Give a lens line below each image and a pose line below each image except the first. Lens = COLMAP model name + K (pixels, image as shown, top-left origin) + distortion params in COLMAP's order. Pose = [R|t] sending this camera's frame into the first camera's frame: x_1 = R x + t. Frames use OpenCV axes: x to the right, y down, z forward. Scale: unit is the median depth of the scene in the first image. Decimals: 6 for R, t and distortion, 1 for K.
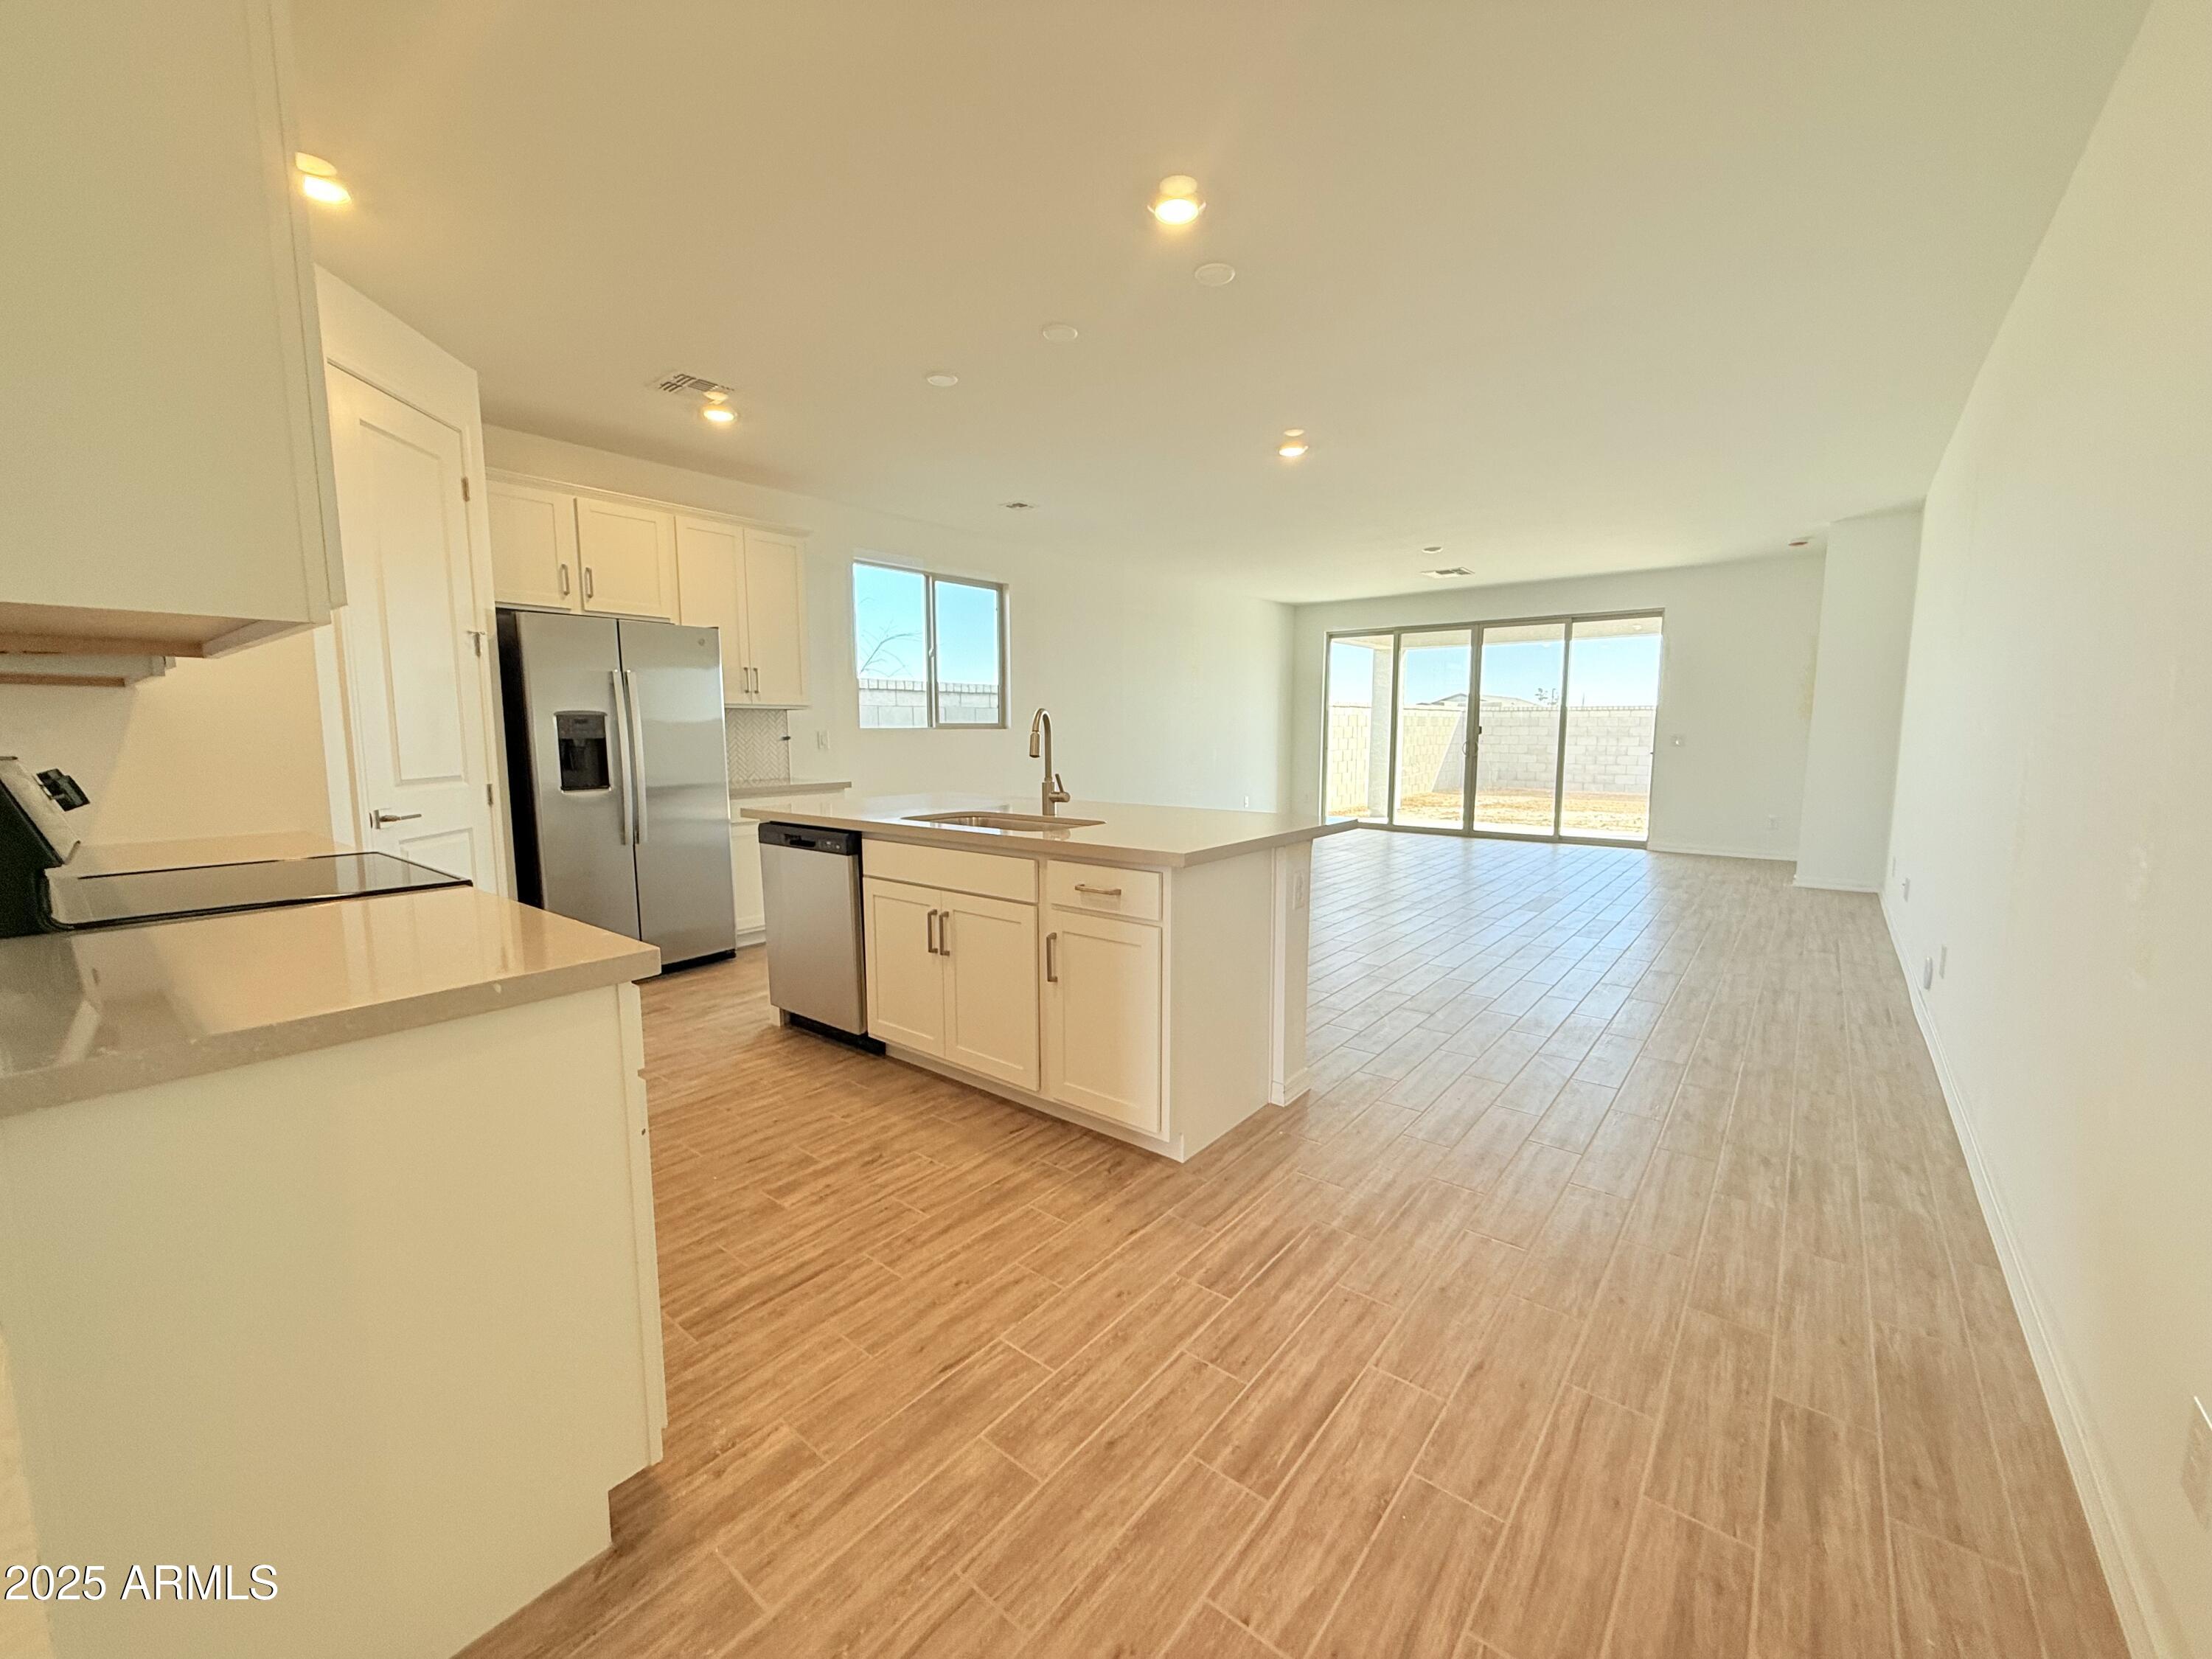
lens RADIAL K [[891.2, 0, 1095.0], [0, 891.2, 830.9], [0, 0, 1]] dist [0.001107, 0.000054]
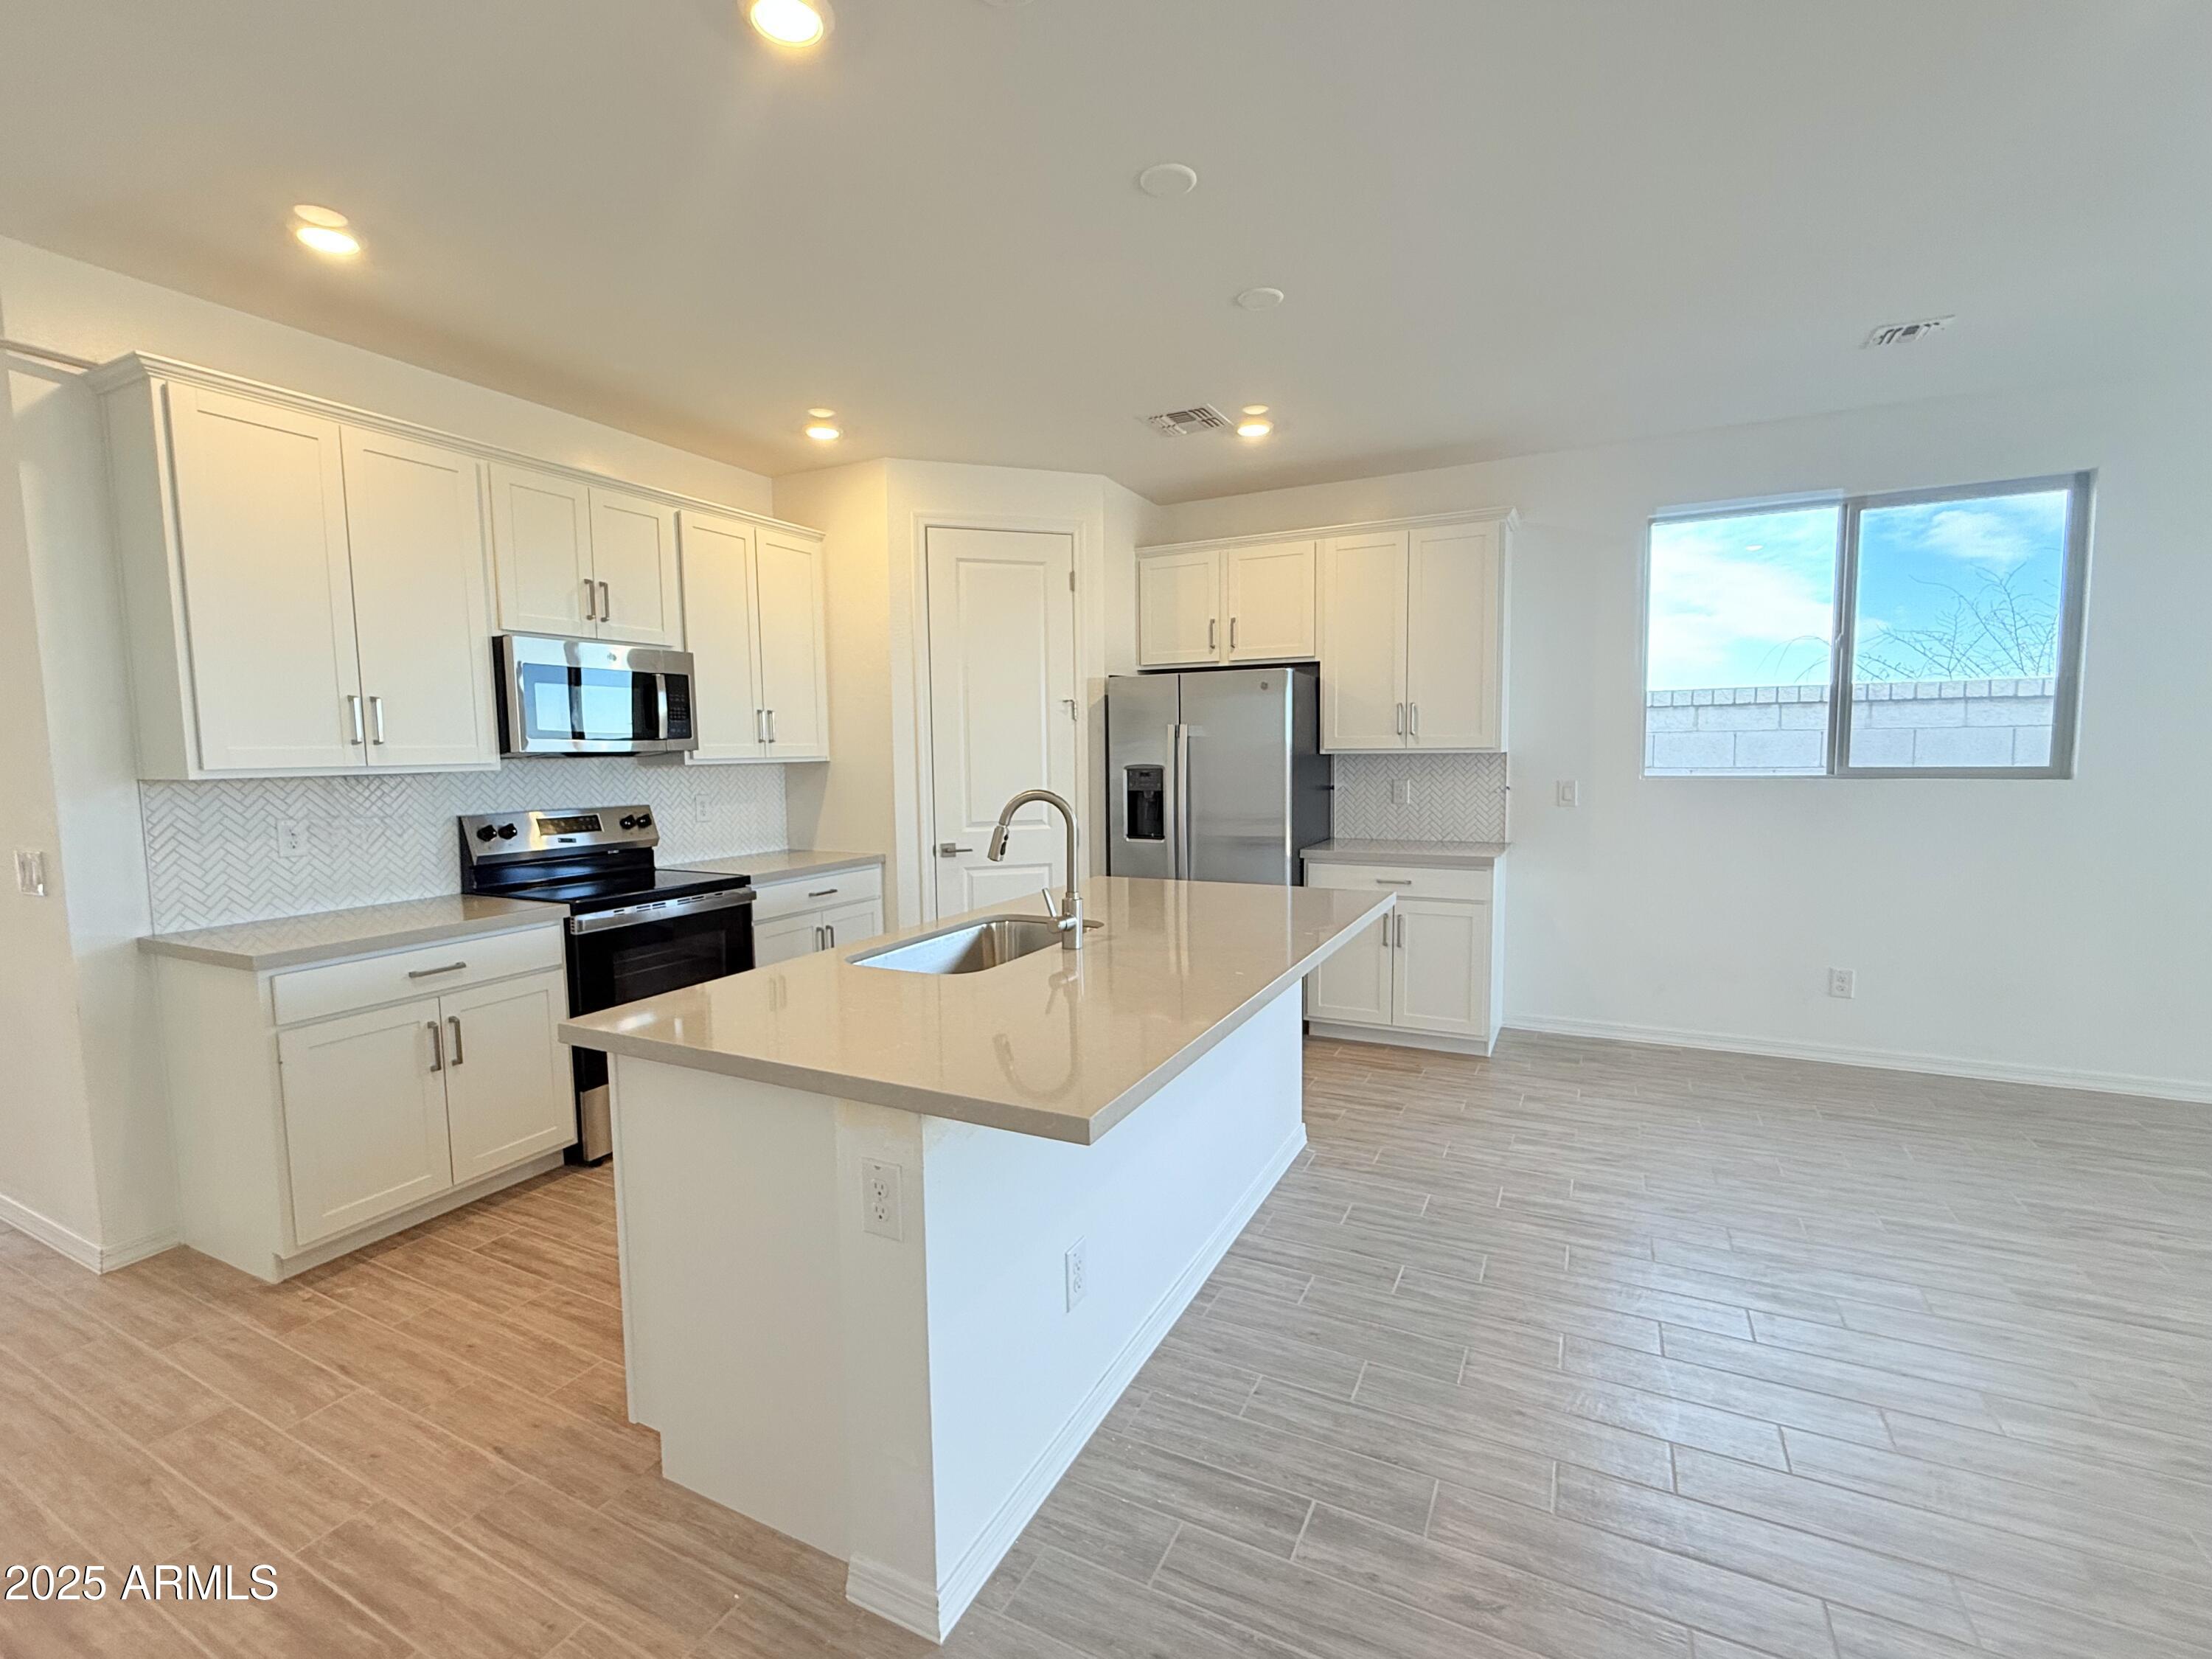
lens RADIAL K [[971.3, 0, 1102.4], [0, 971.3, 835.4], [0, 0, 1]] dist [-0.003208, 0.000590]
pose [[0.207924, 0.088988, -0.974089, 0.542872], [-0.098476, 0.992698, 0.069668, -0.128185], [0.973175, 0.081439, 0.215168, 0.721706]]
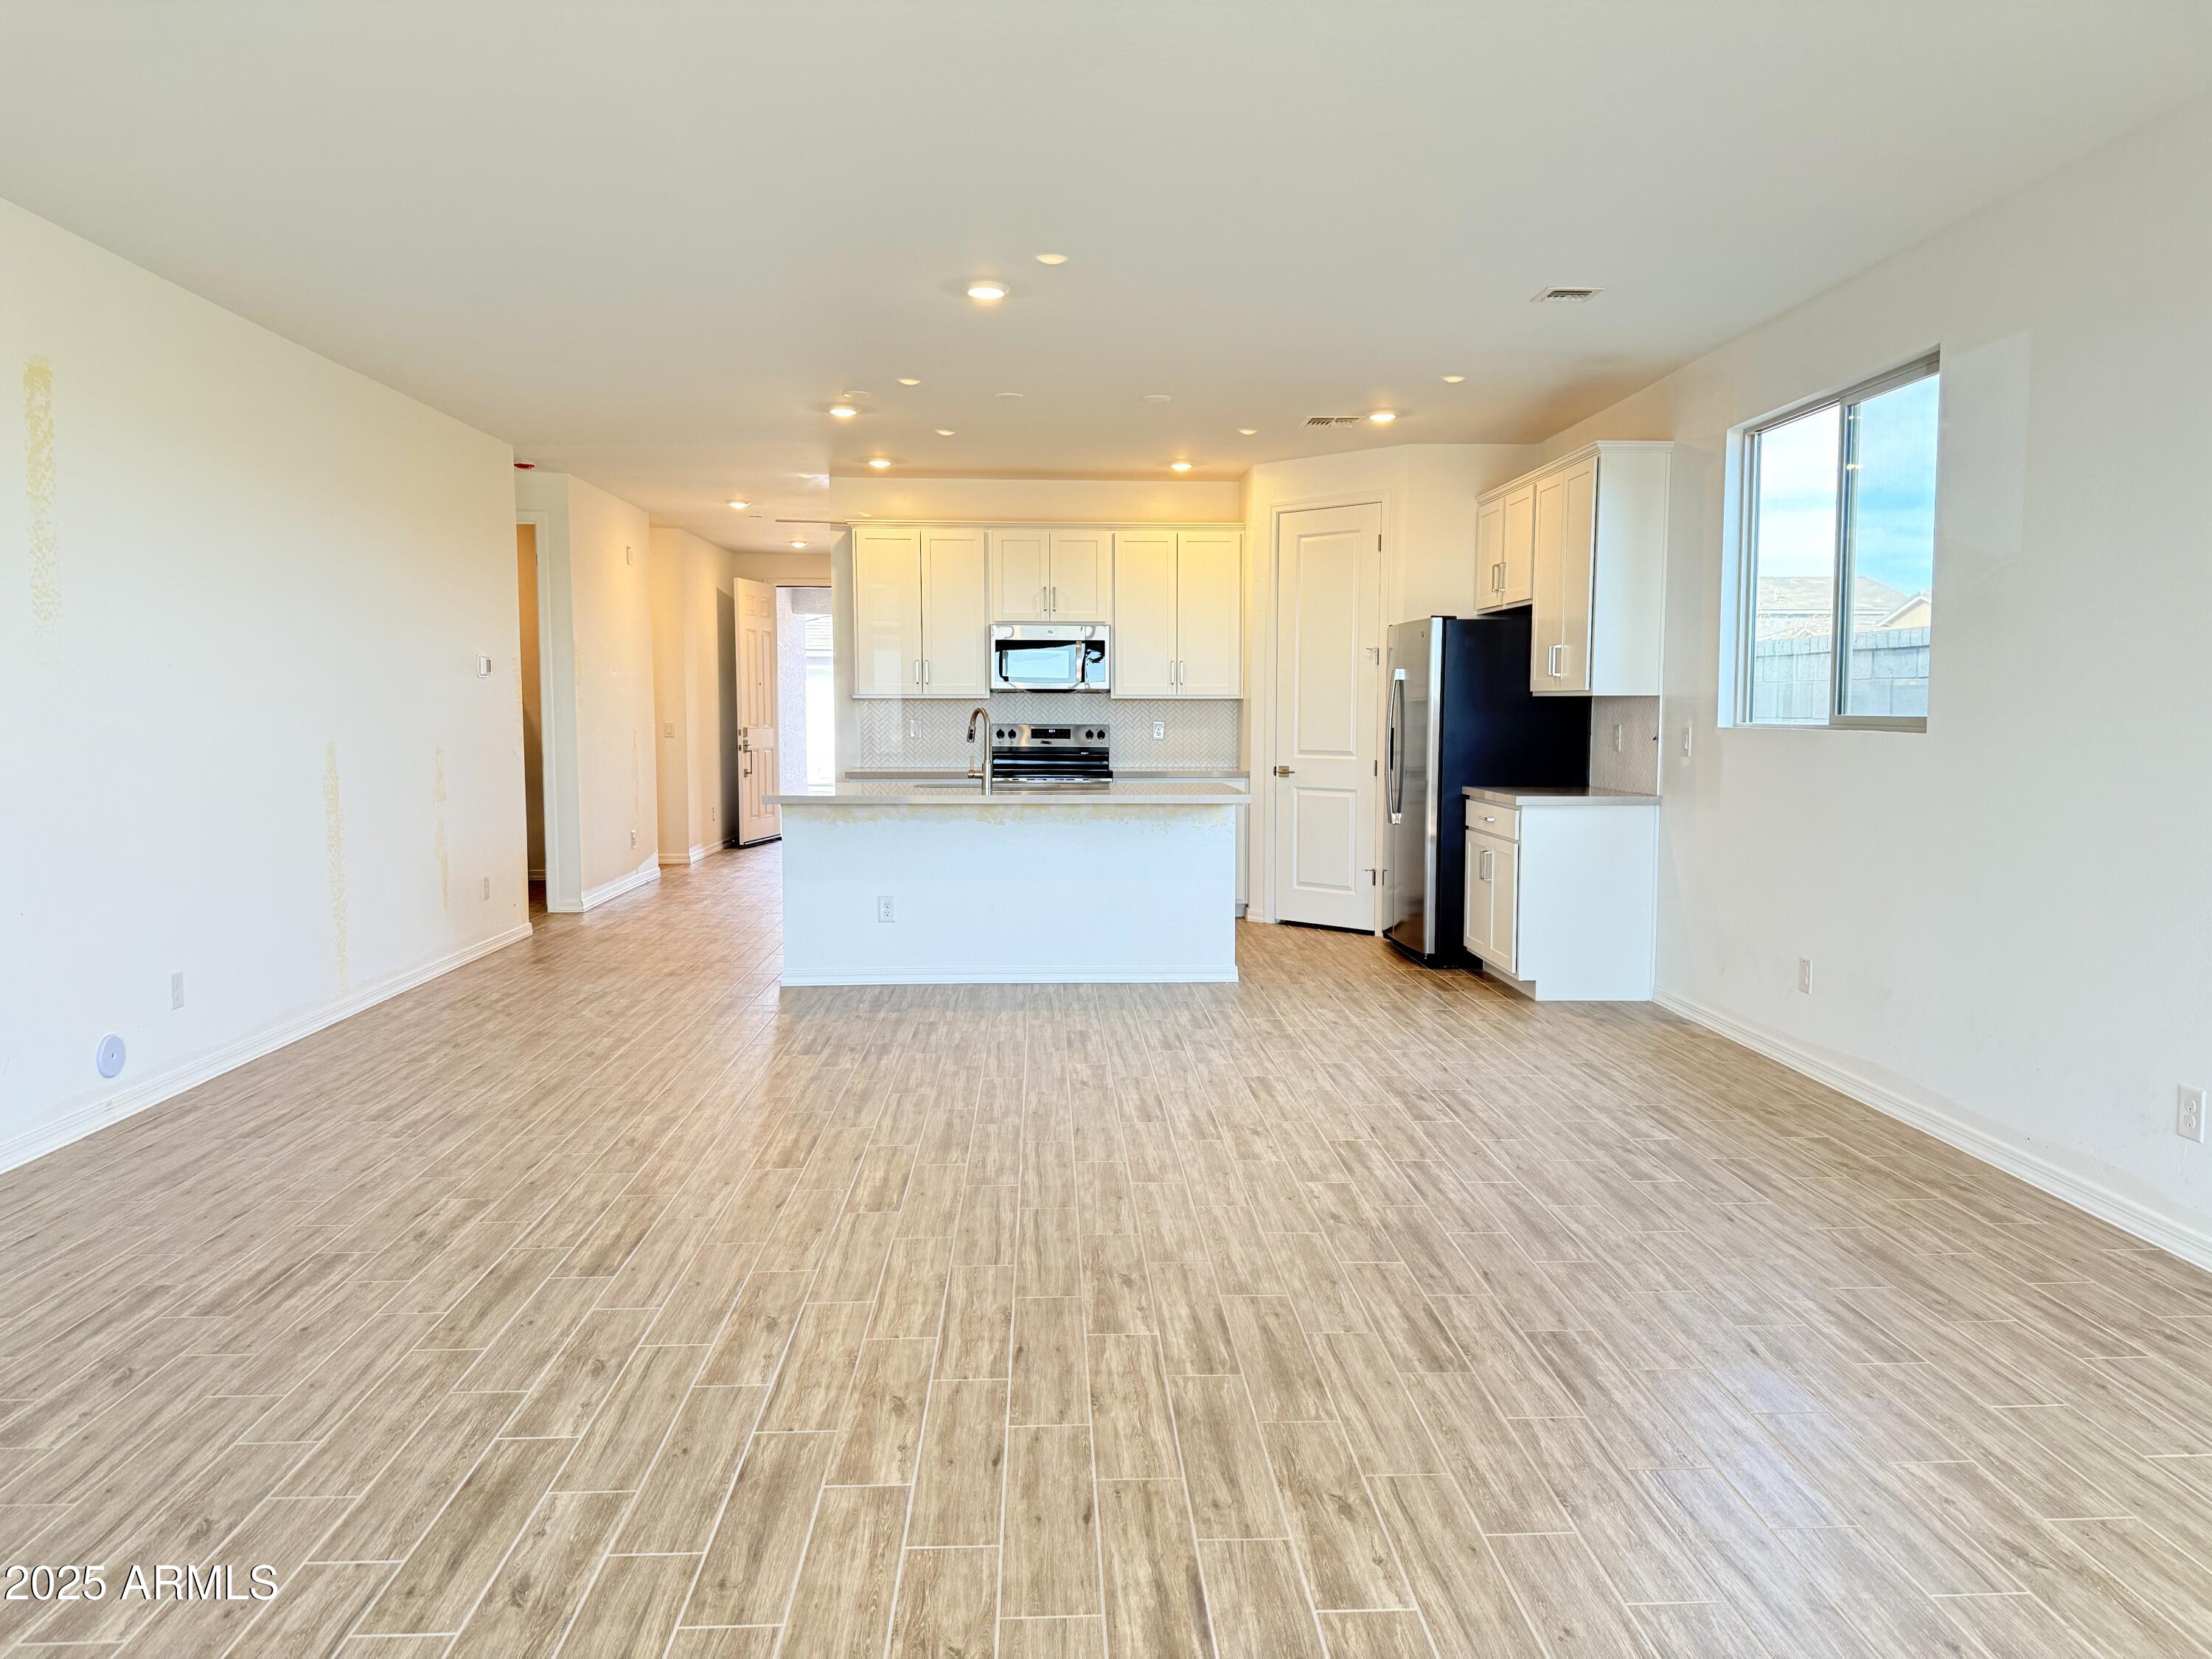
lens RADIAL K [[1543.3, 0, 1102.1], [0, 1543.3, 828.1], [0, 0, 1]] dist [0.072070, 0.001296]
pose [[-0.750864, 0.054290, -0.658221, 1.080018], [-0.075104, 0.983132, 0.166764, -0.287977], [0.656172, 0.174652, -0.734122, 2.292237]]
